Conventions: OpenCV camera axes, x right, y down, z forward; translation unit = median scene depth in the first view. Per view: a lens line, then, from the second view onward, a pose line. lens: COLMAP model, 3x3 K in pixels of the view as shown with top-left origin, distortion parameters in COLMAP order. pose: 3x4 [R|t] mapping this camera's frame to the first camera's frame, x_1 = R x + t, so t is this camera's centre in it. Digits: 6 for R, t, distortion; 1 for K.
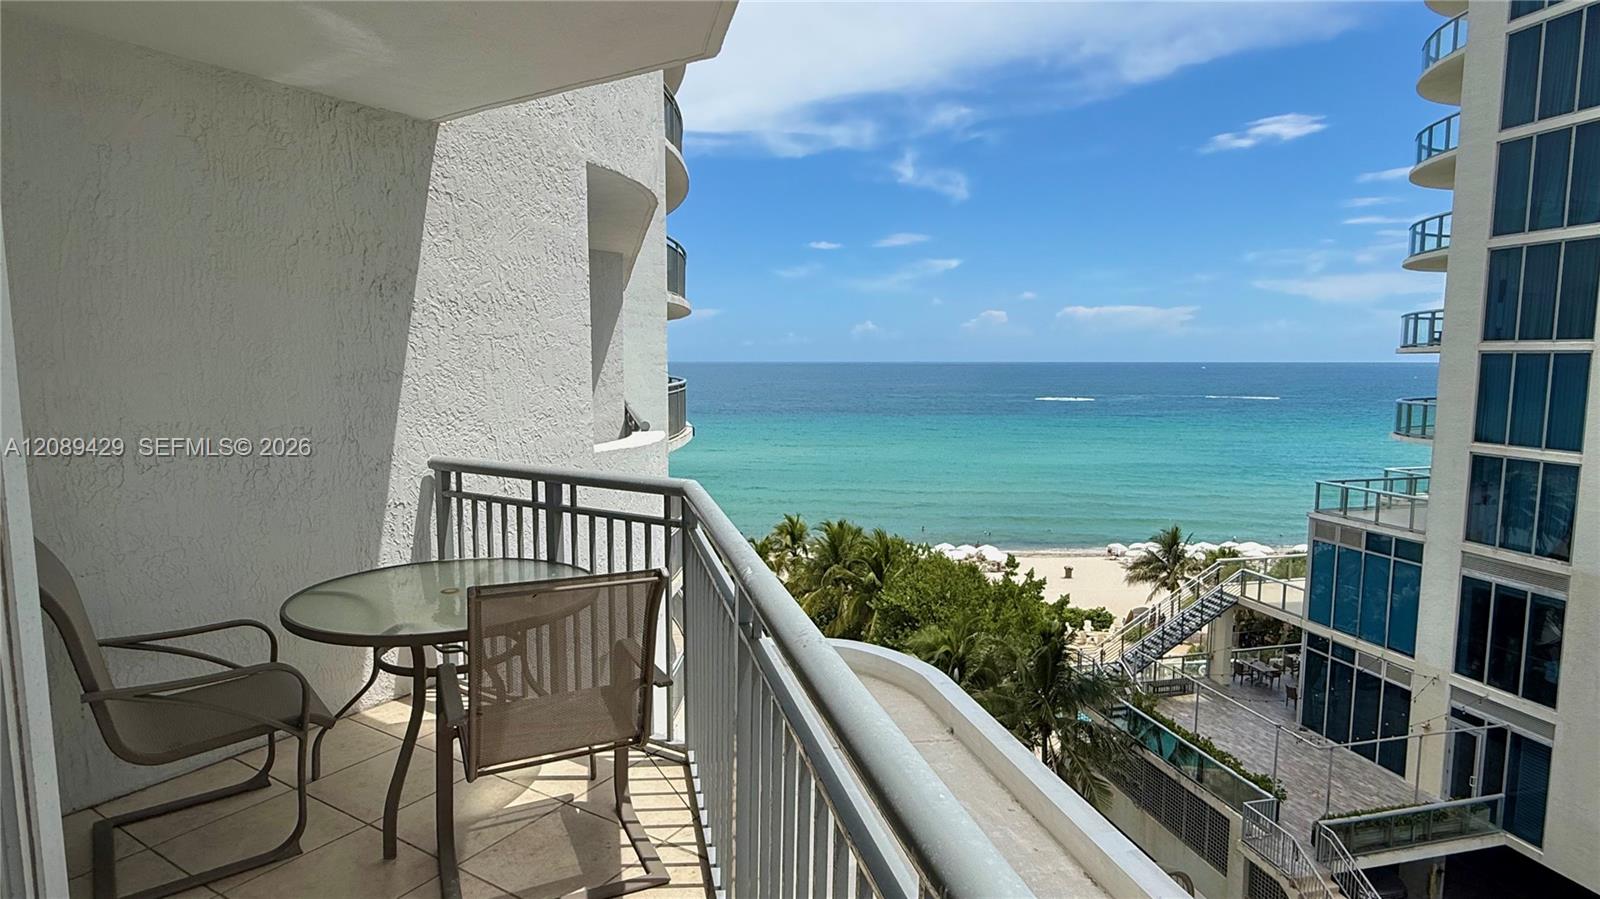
lens RADIAL K [[851.8, 0, 801.3], [0, 851.8, 452.4], [0, 0, 1]] dist [-0.003209, 0.001580]
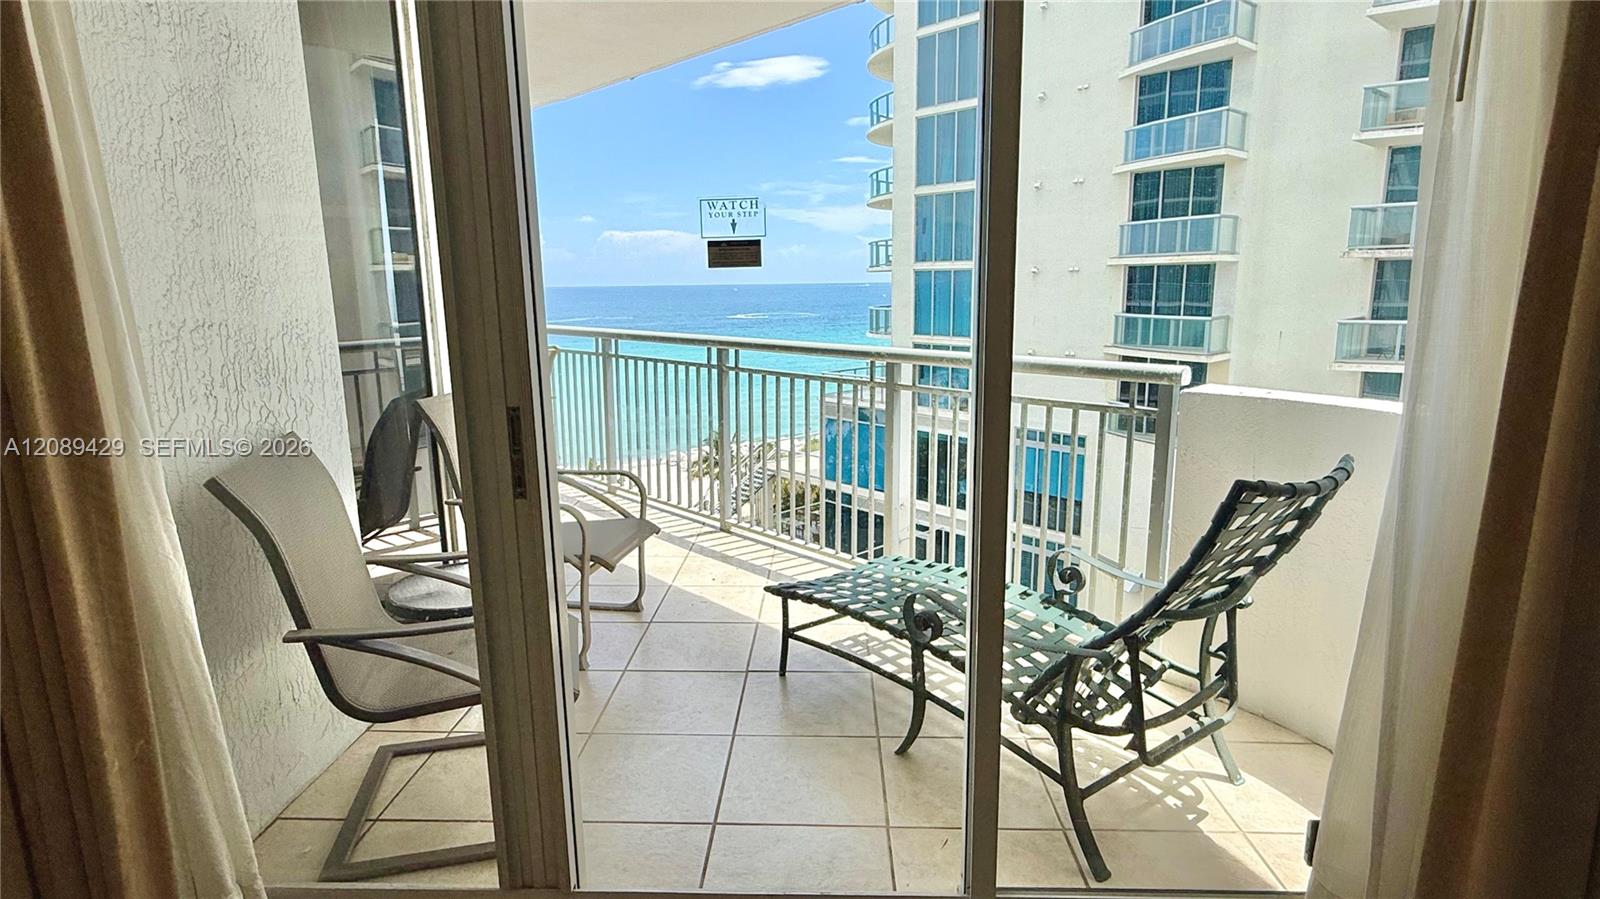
lens RADIAL K [[851.8, 0, 800.9], [0, 851.8, 450.6], [0, 0, 1]] dist [-0.003209, 0.001580]
pose [[0.869556, -0.107790, 0.481928, -0.067131], [0.066691, 0.992580, 0.101671, 0.020559], [-0.489311, -0.056268, 0.870292, -0.134239]]
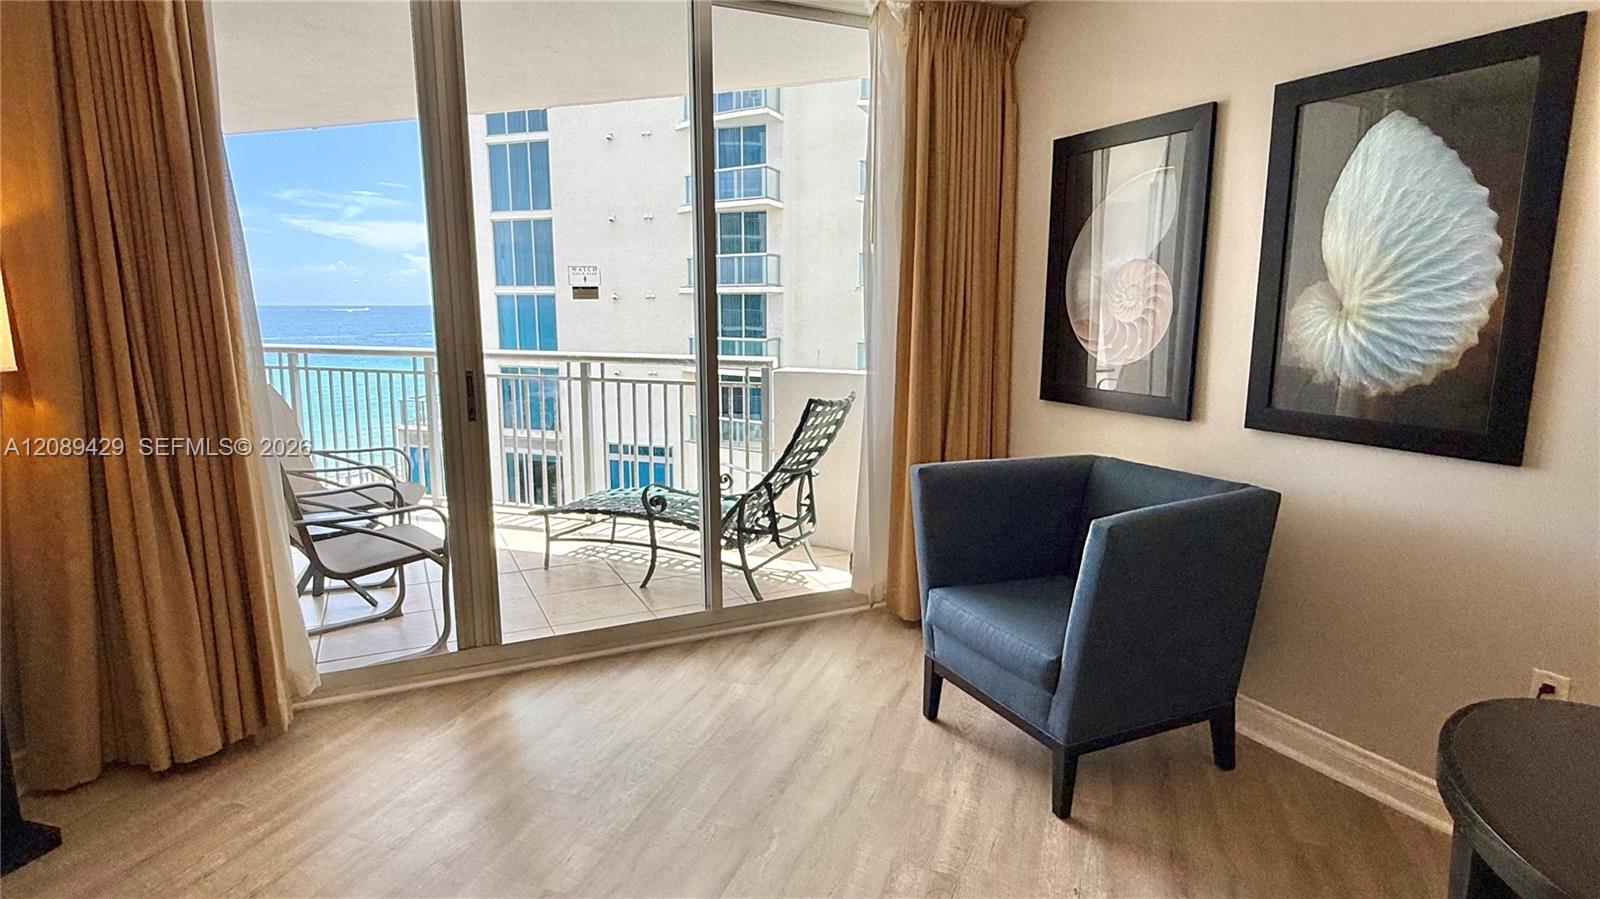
lens RADIAL K [[851.8, 0, 798.3], [0, 851.8, 453.0], [0, 0, 1]] dist [-0.003209, 0.001580]
pose [[0.538054, -0.144529, 0.830427, -0.130210], [0.088999, 0.989424, 0.114537, 0.024093], [-0.838198, 0.012280, 0.545227, -0.171645]]
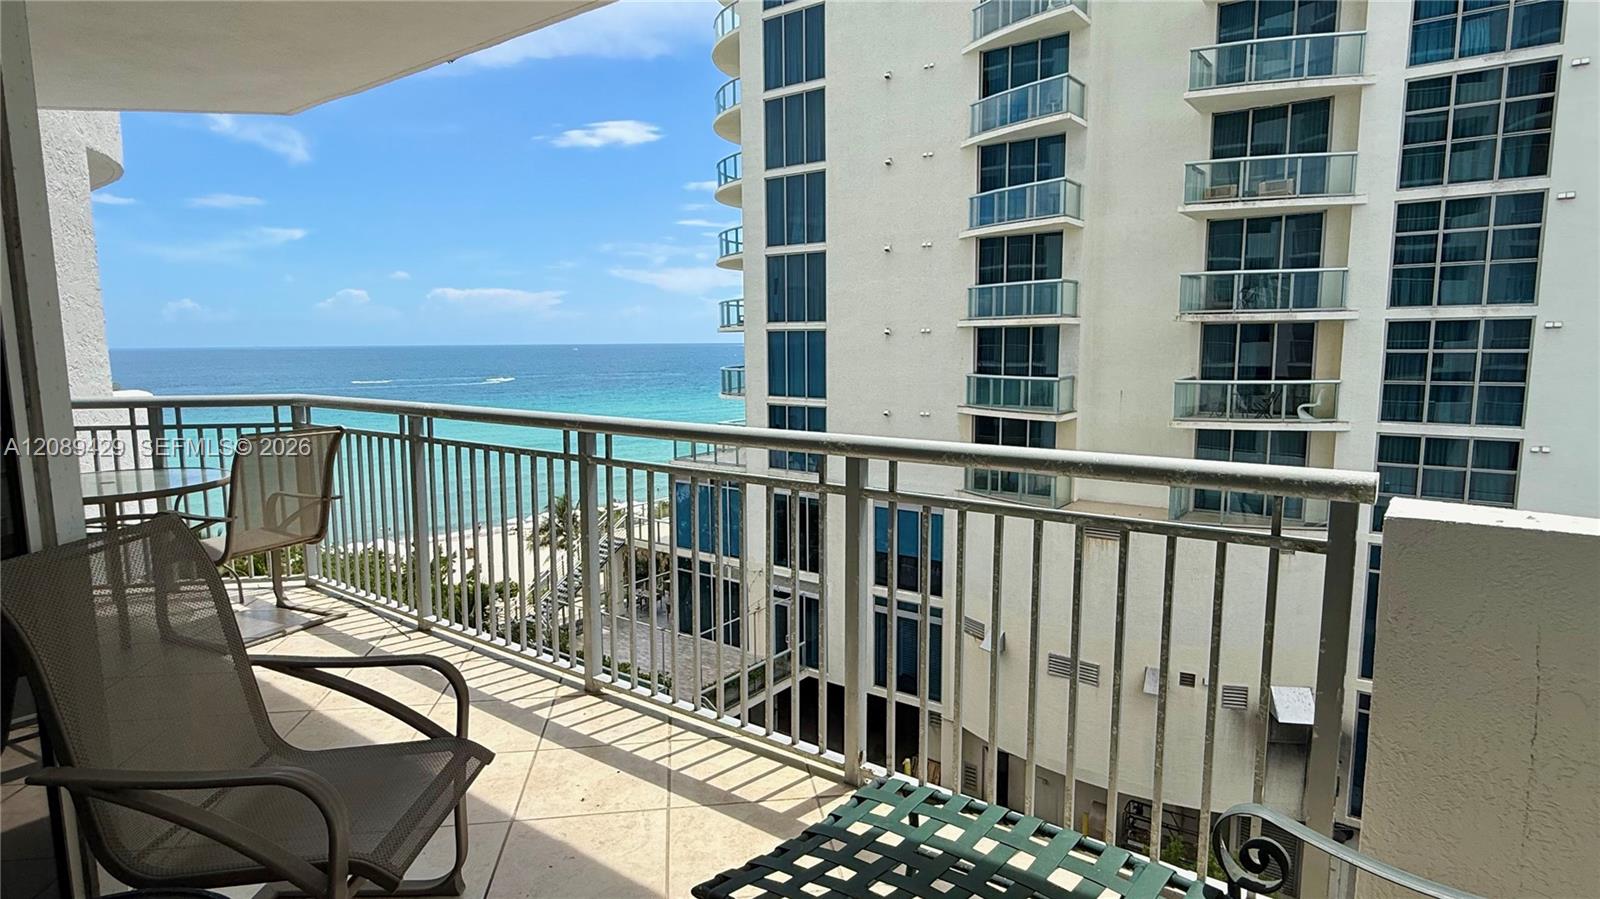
lens RADIAL K [[851.8, 0, 799.2], [0, 851.8, 453.4], [0, 0, 1]] dist [-0.003209, 0.001580]
pose [[0.768574, -0.090572, 0.633317, -0.049336], [0.077323, 0.995822, 0.048578, 0.016027], [-0.635071, 0.011634, 0.772366, -0.088129]]
